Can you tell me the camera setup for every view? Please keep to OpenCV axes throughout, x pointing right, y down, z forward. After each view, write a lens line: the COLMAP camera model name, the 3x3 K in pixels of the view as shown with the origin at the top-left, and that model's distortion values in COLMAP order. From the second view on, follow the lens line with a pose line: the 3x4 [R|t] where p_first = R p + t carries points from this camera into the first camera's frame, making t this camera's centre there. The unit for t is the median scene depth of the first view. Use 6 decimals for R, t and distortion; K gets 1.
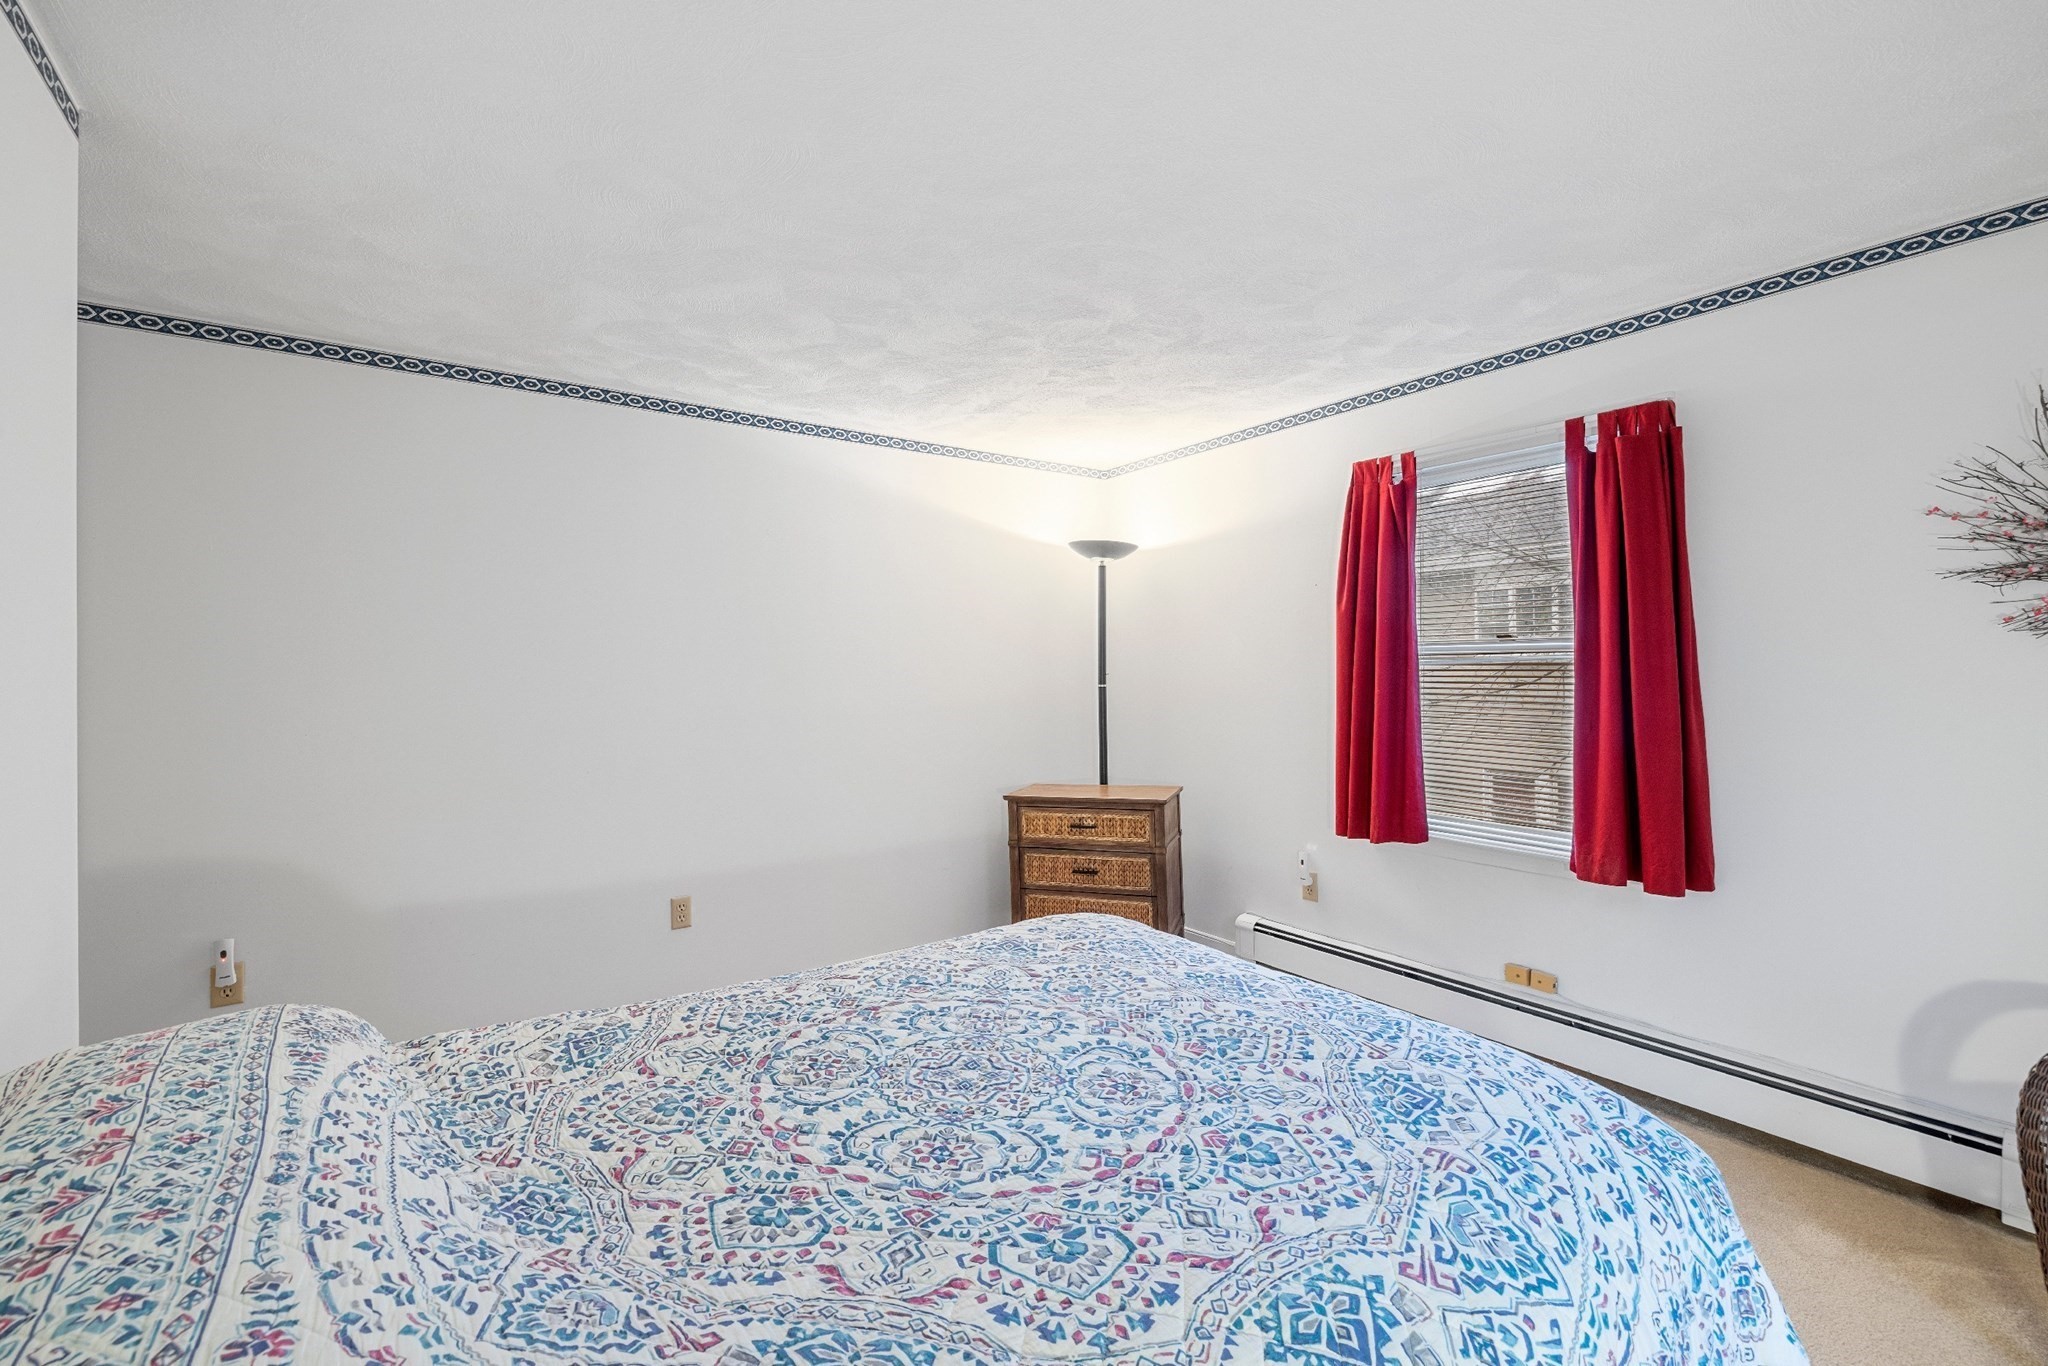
lens RADIAL K [[863.6, 0, 1015.9], [0, 863.6, 649.0], [0, 0, 1]] dist [-0.000673, -0.000015]
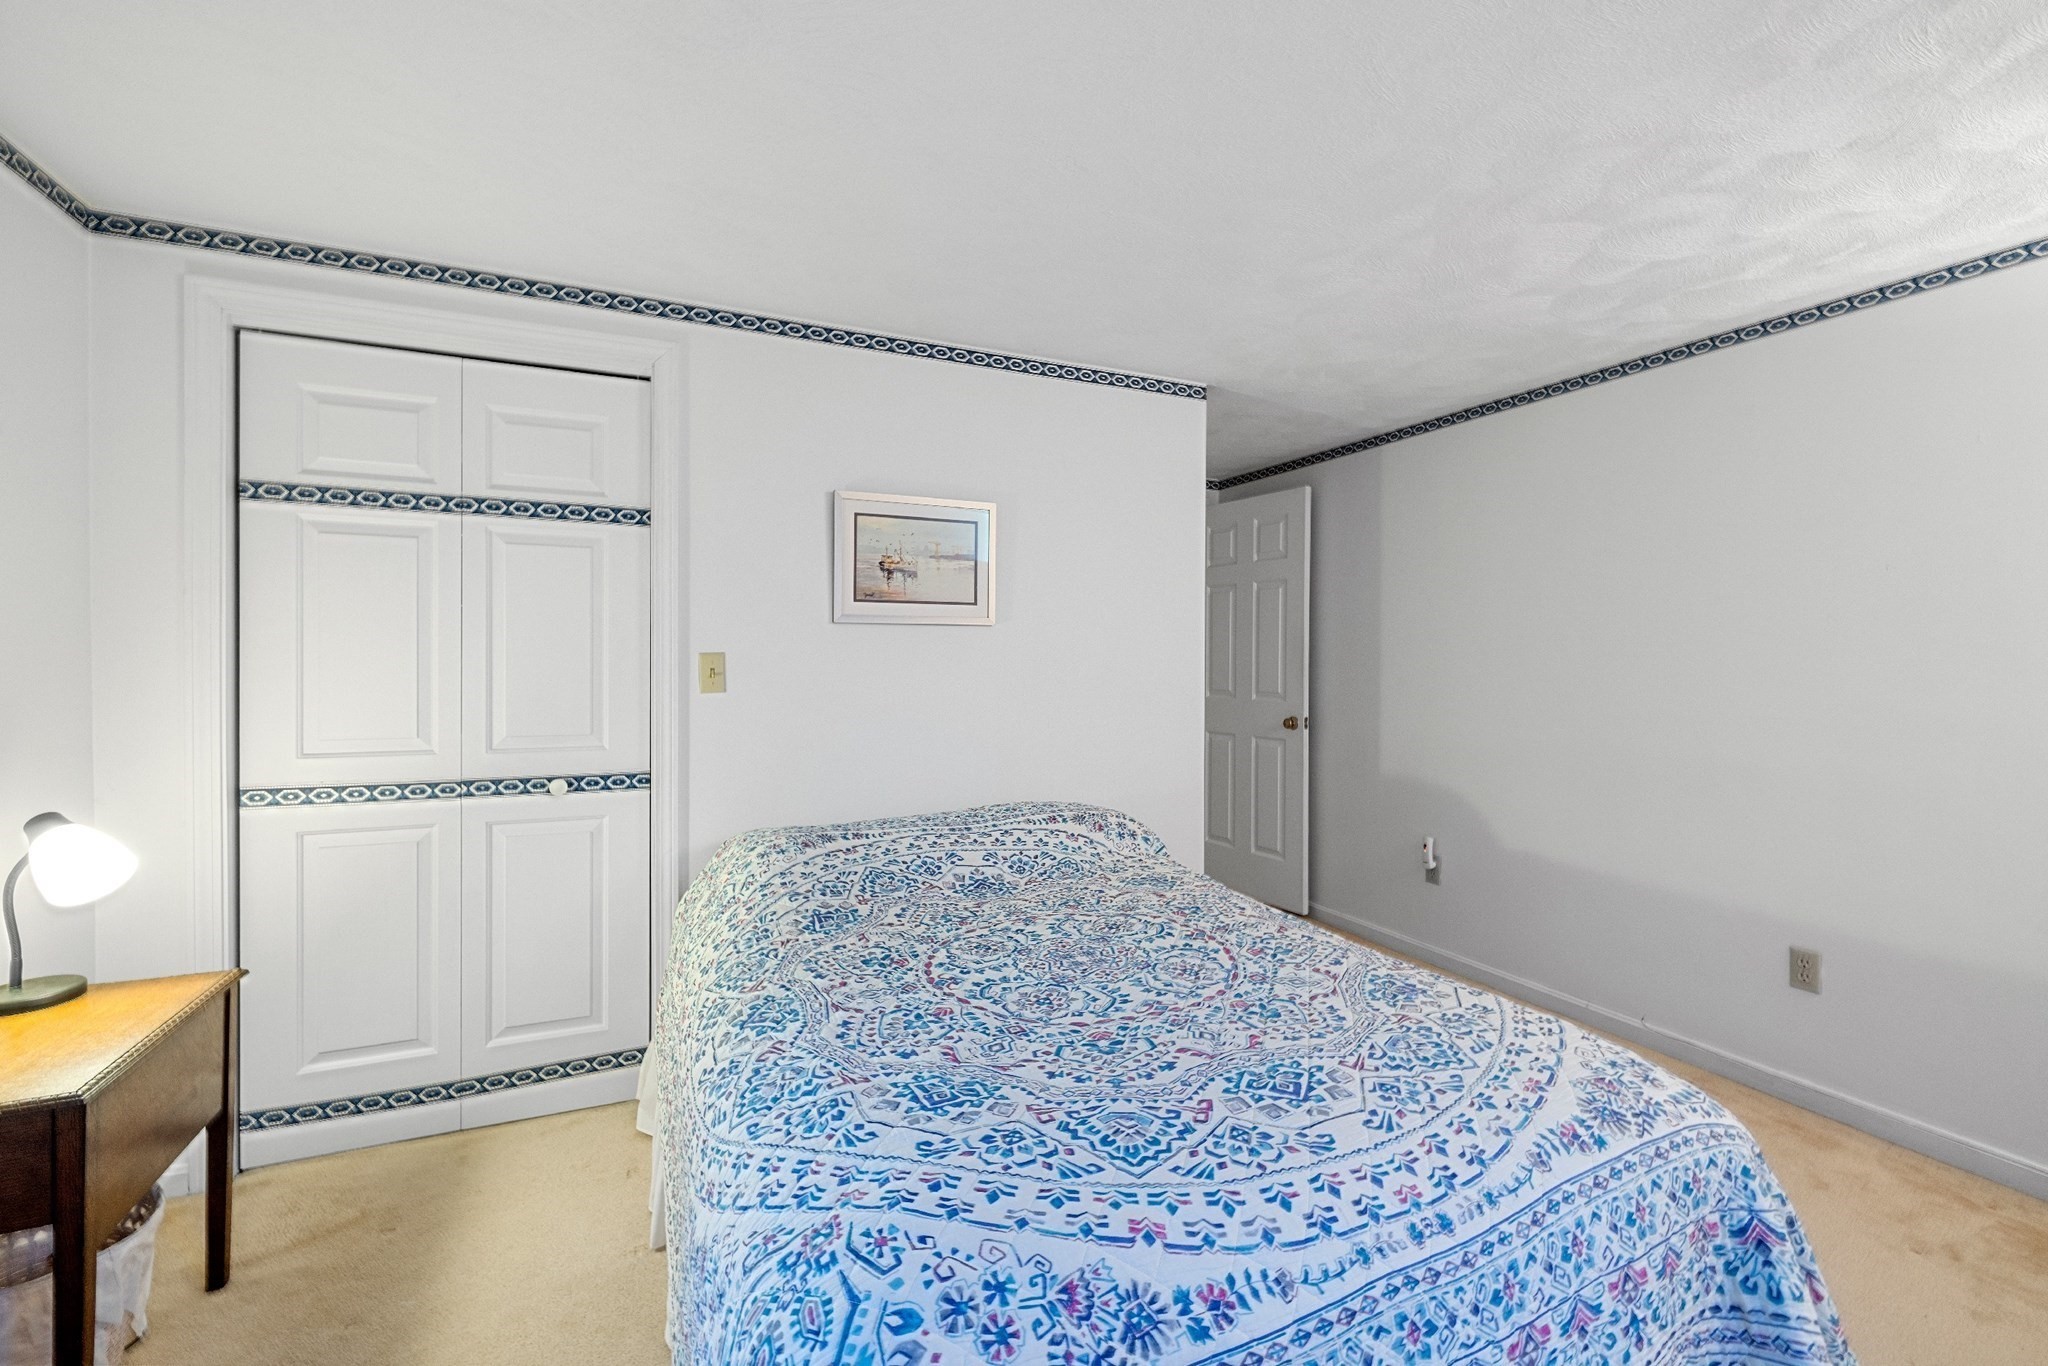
lens RADIAL K [[863.6, 0, 1015.9], [0, 863.6, 649.0], [0, 0, 1]] dist [-0.000673, -0.000015]
pose [[-0.202064, -0.004645, -0.979361, 1.310468], [0.024442, 0.999653, -0.009784, 0.023038], [0.979067, -0.025914, -0.201880, 1.207886]]
